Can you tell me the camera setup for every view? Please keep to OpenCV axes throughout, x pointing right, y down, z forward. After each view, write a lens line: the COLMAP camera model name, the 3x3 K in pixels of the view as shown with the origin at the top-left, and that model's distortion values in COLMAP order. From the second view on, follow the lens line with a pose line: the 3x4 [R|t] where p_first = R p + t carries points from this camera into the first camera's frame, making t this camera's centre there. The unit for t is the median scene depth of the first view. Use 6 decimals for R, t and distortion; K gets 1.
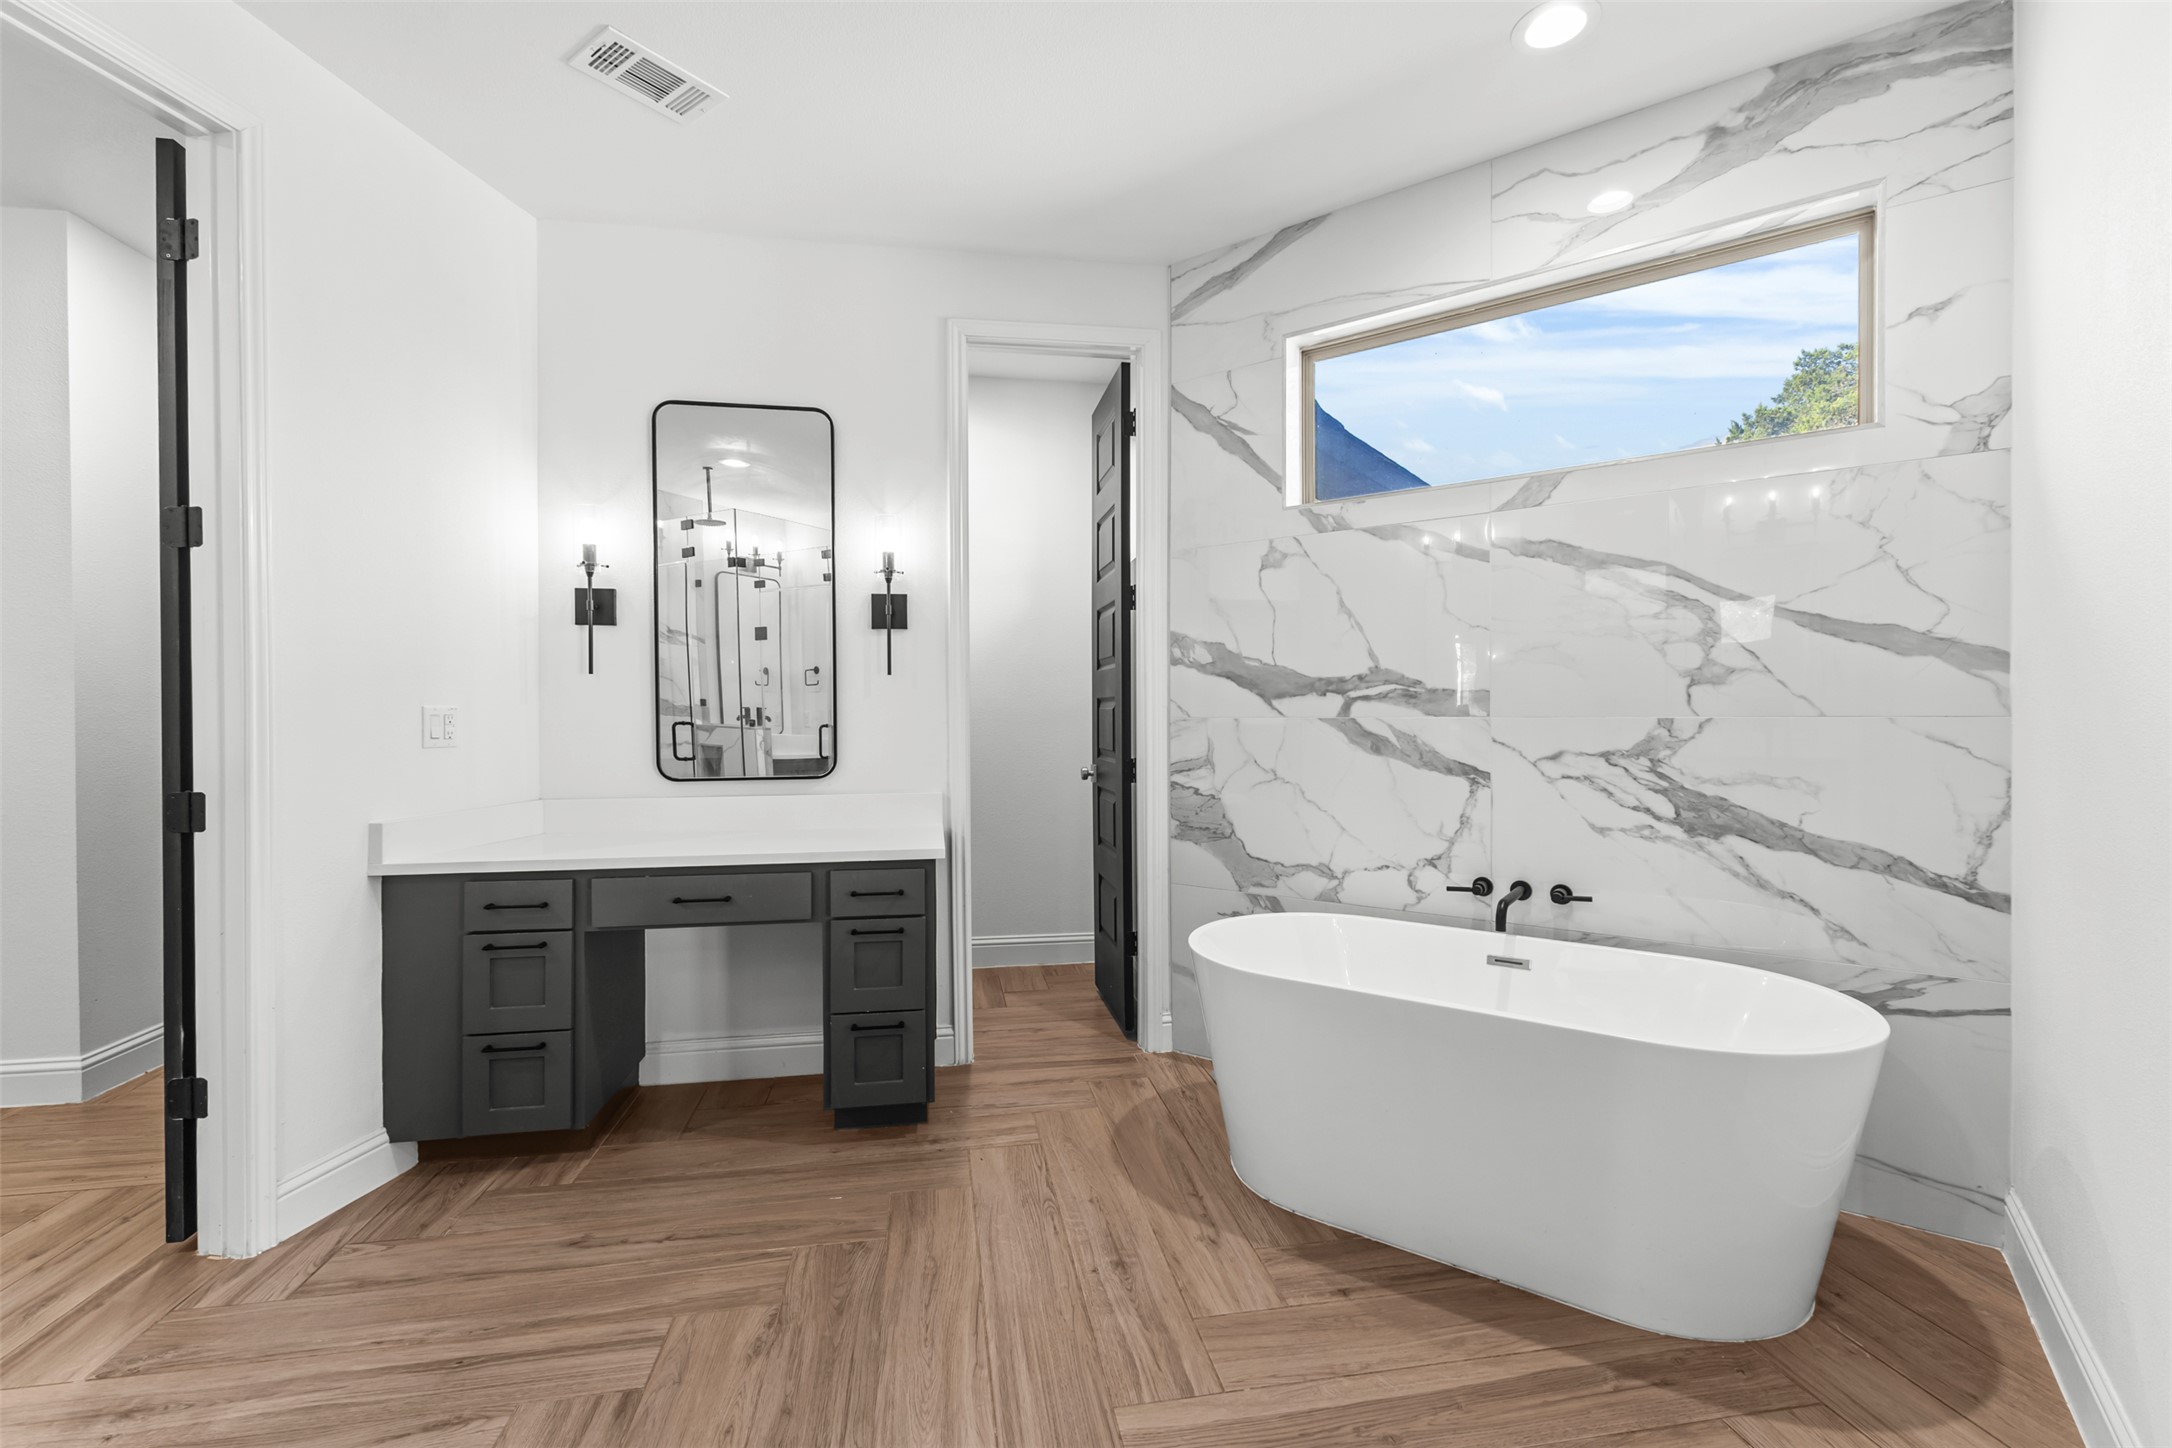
lens RADIAL K [[938.8, 0, 1082.5], [0, 938.8, 714.1], [0, 0, 1]] dist [0.011708, -0.001844]
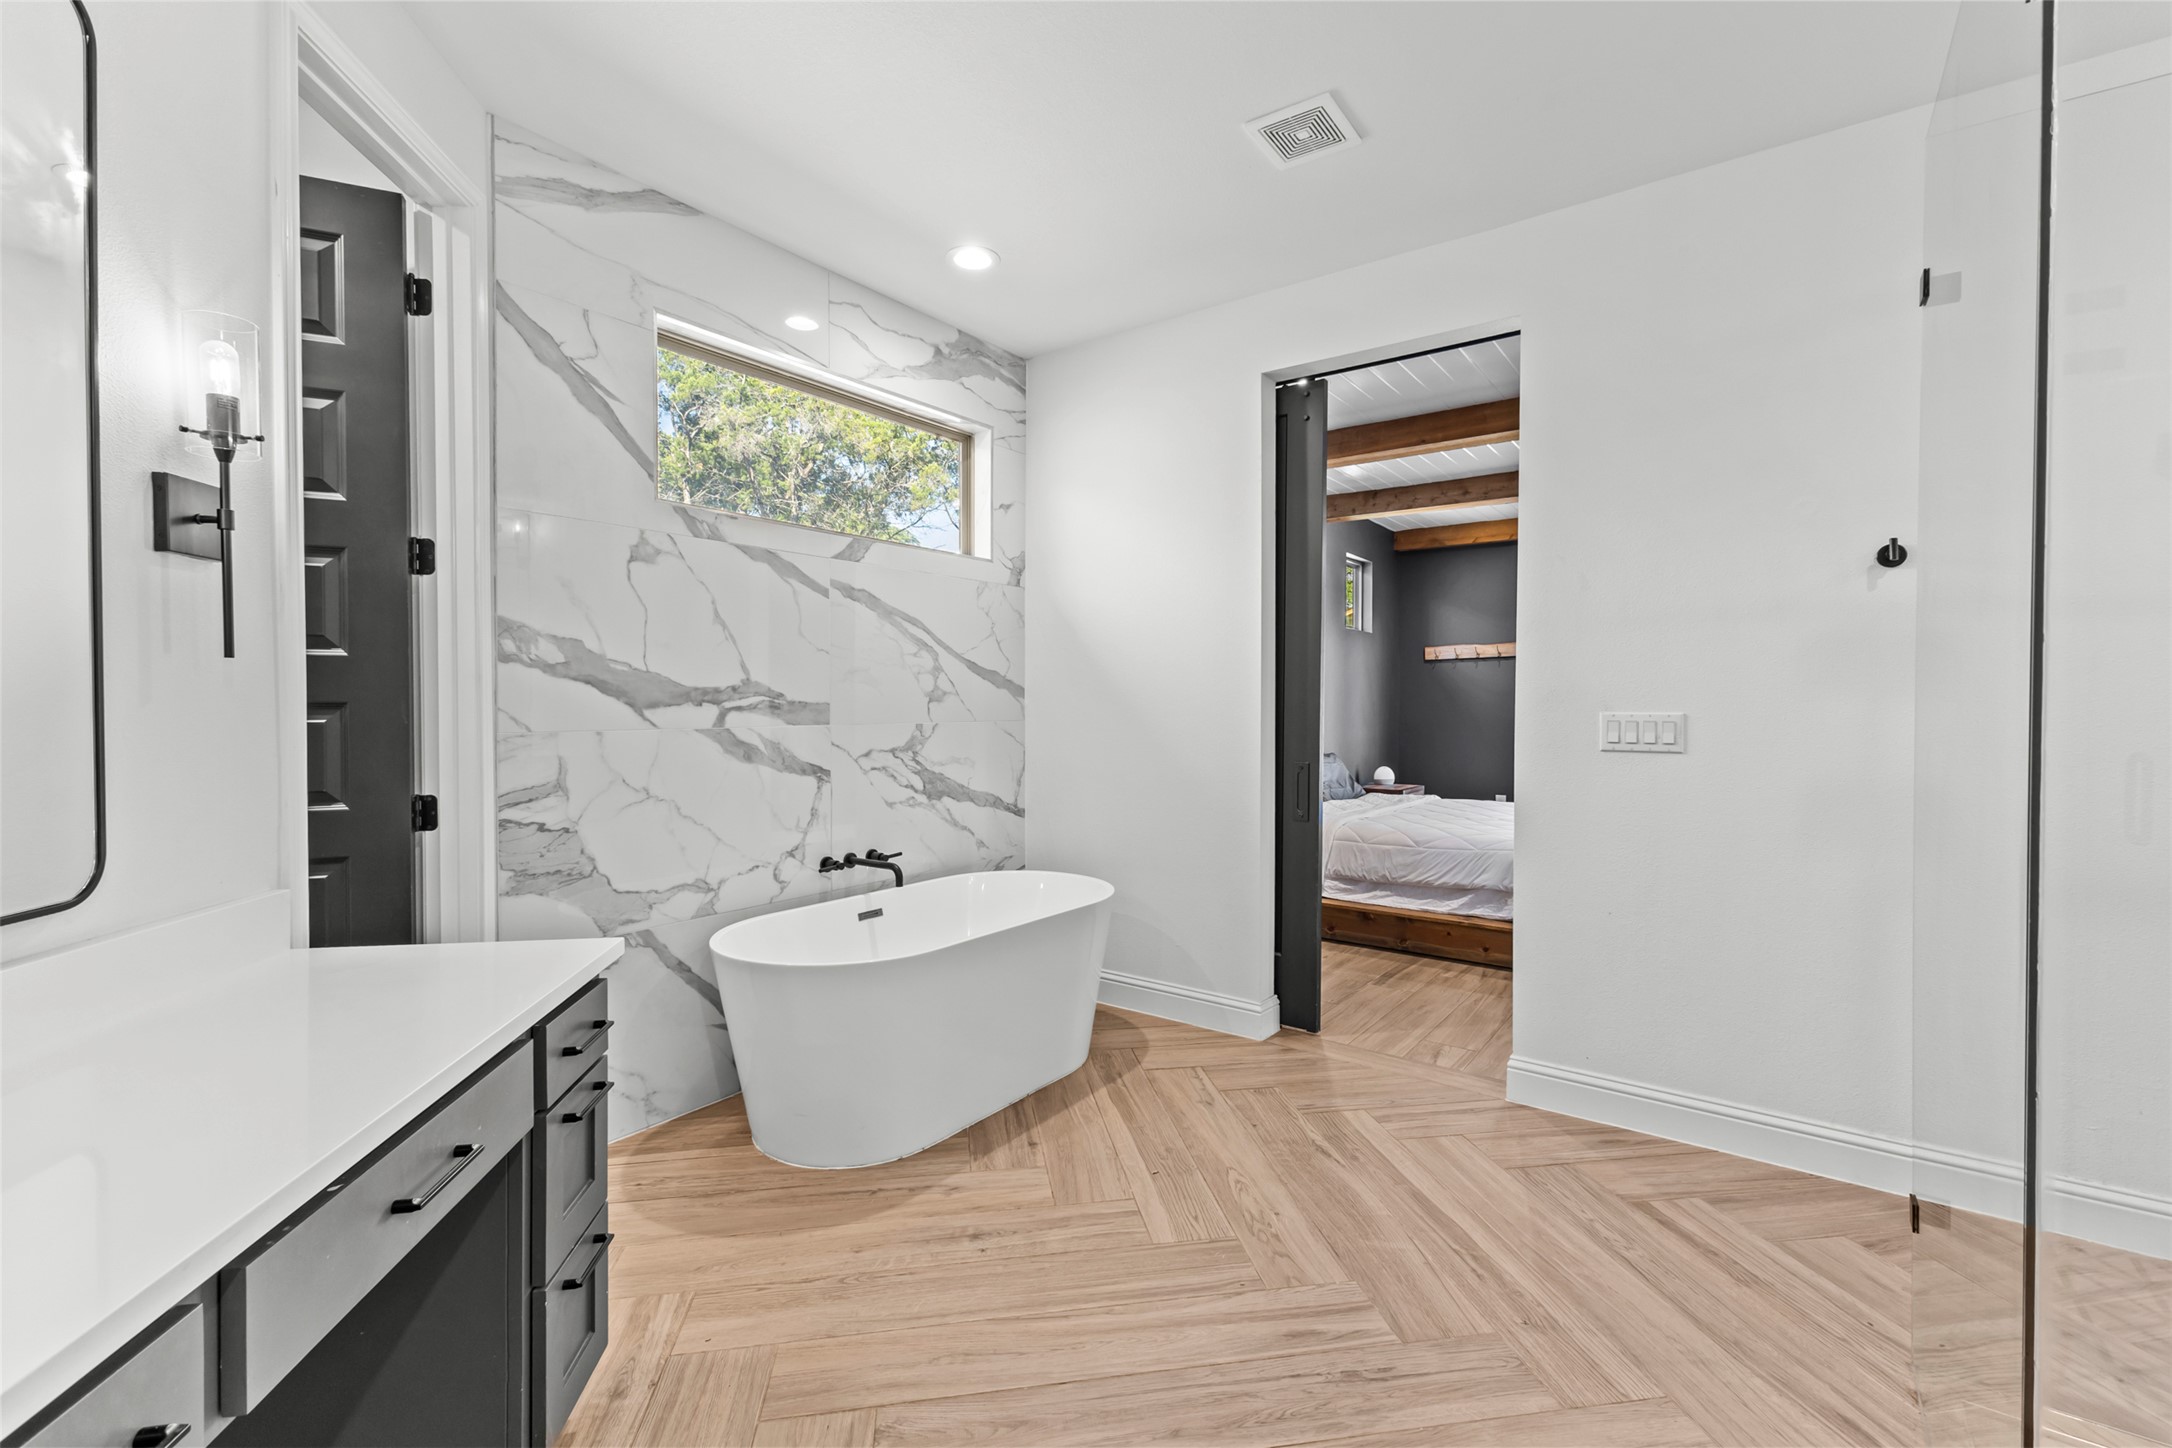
lens RADIAL K [[938.8, 0, 1095.1], [0, 938.8, 713.3], [0, 0, 1]] dist [0.011708, -0.001844]
pose [[-0.000922, -0.005047, 0.999987, -0.846489], [0.003514, 0.999981, 0.005050, -0.018305], [-0.999993, 0.003519, -0.000904, 0.701365]]
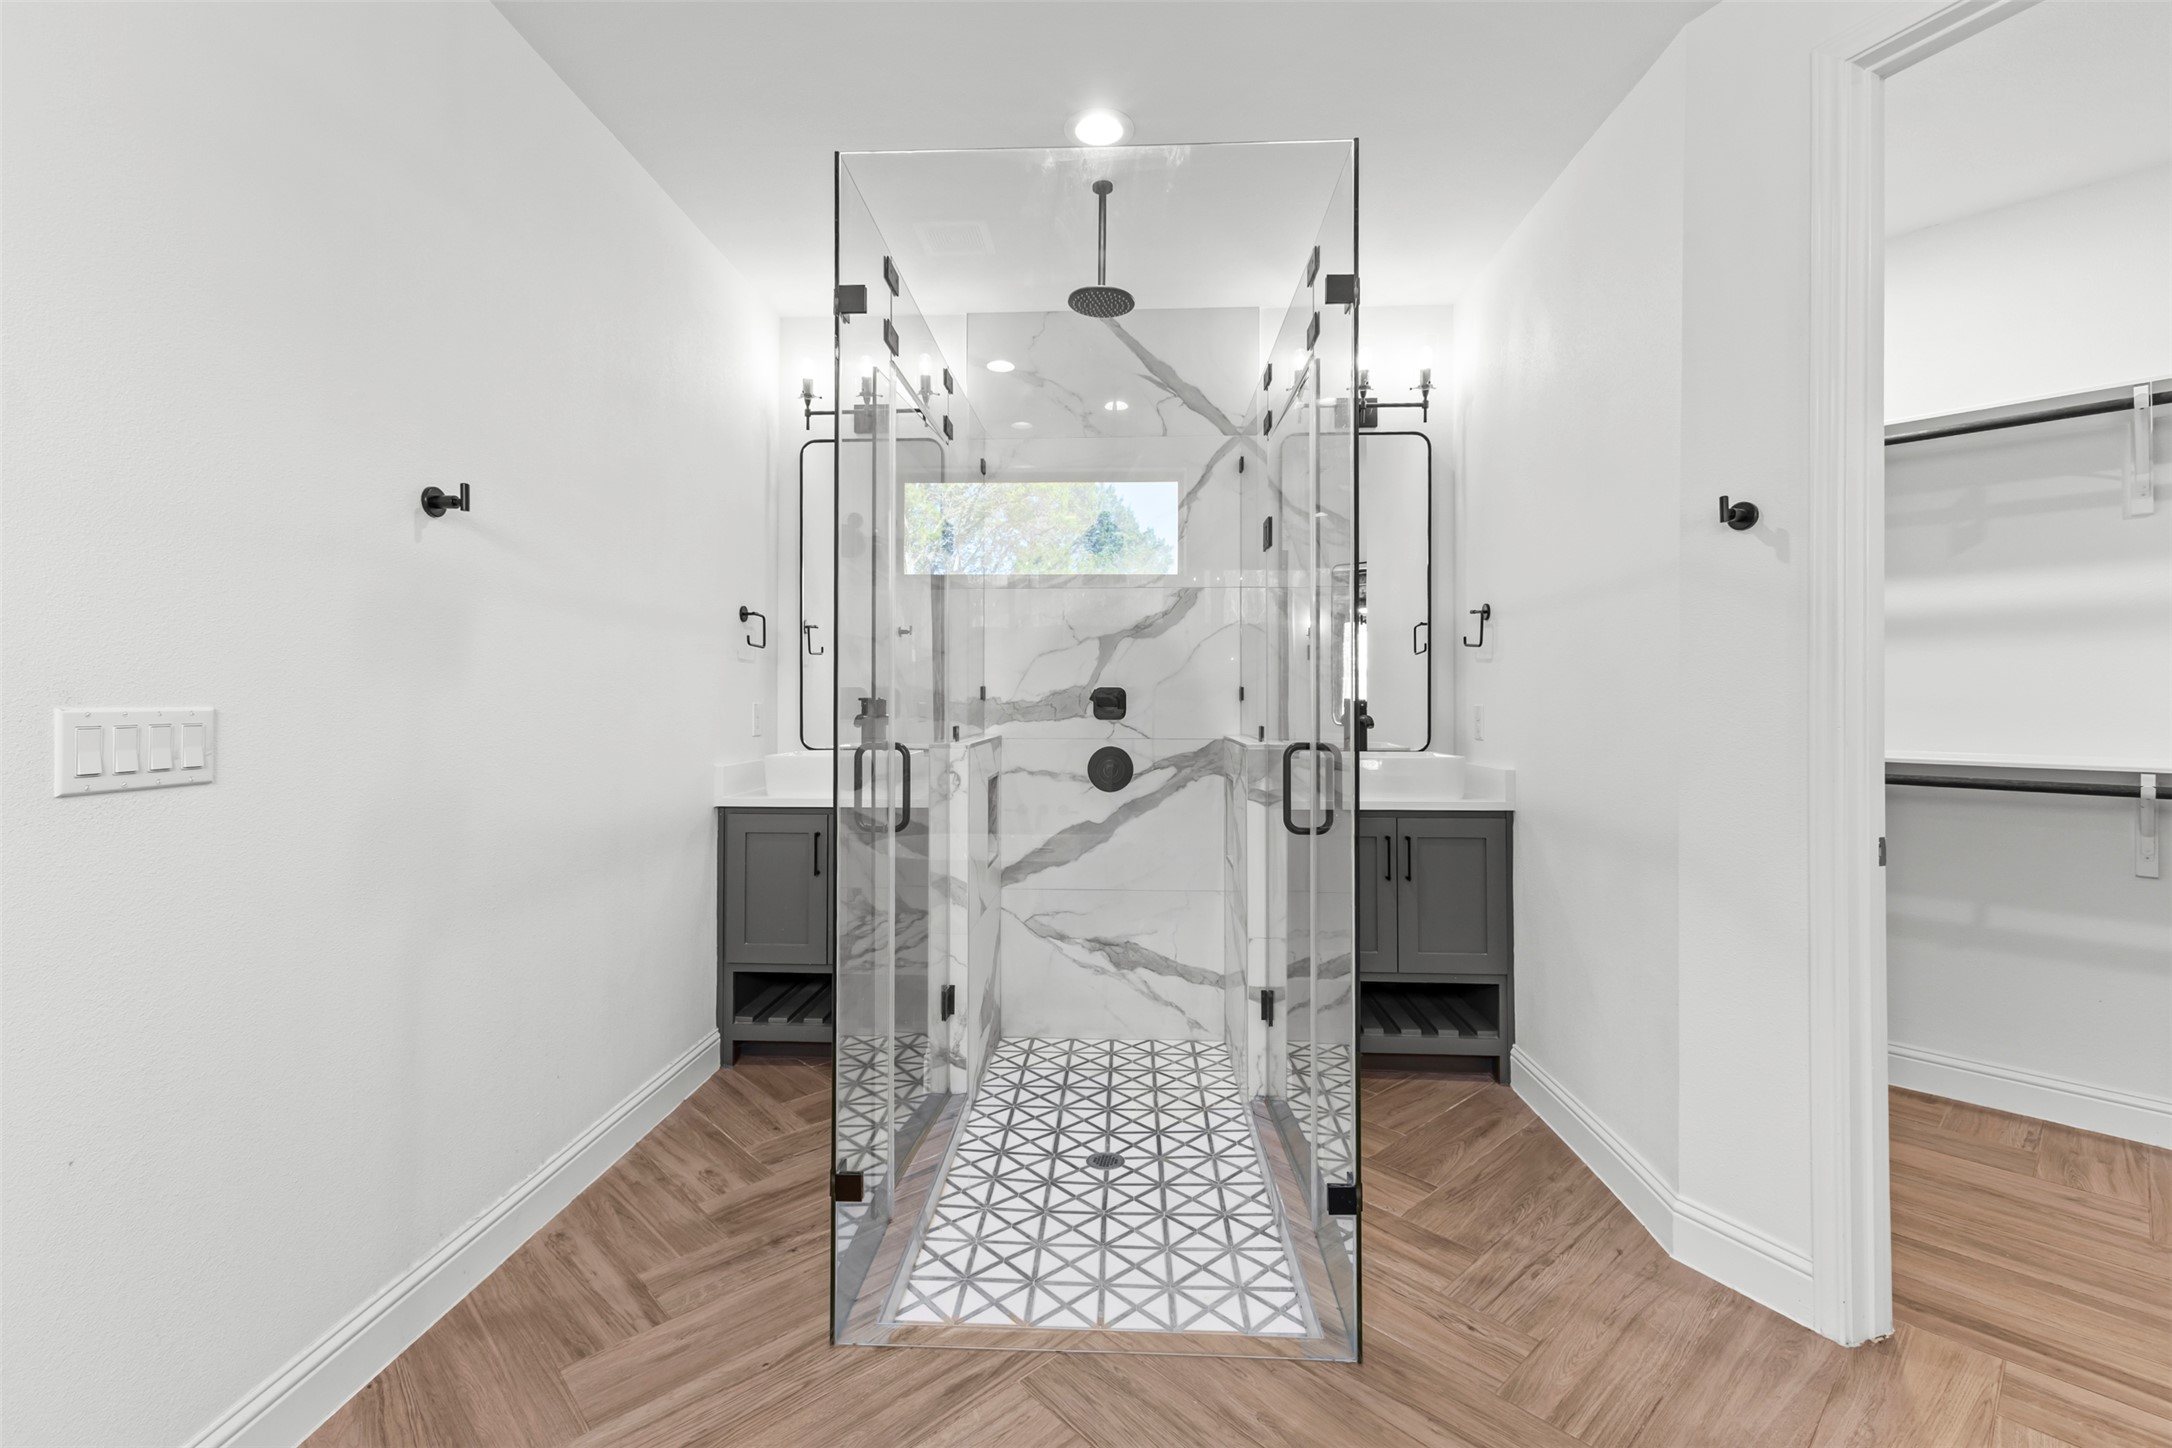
lens RADIAL K [[938.8, 0, 1095.4], [0, 938.8, 690.9], [0, 0, 1]] dist [0.011708, -0.001844]
pose [[-0.835074, -0.001734, -0.550135, 0.140884], [-0.001079, 0.999998, -0.001514, -0.020501], [0.550137, -0.000671, -0.835074, 0.804503]]
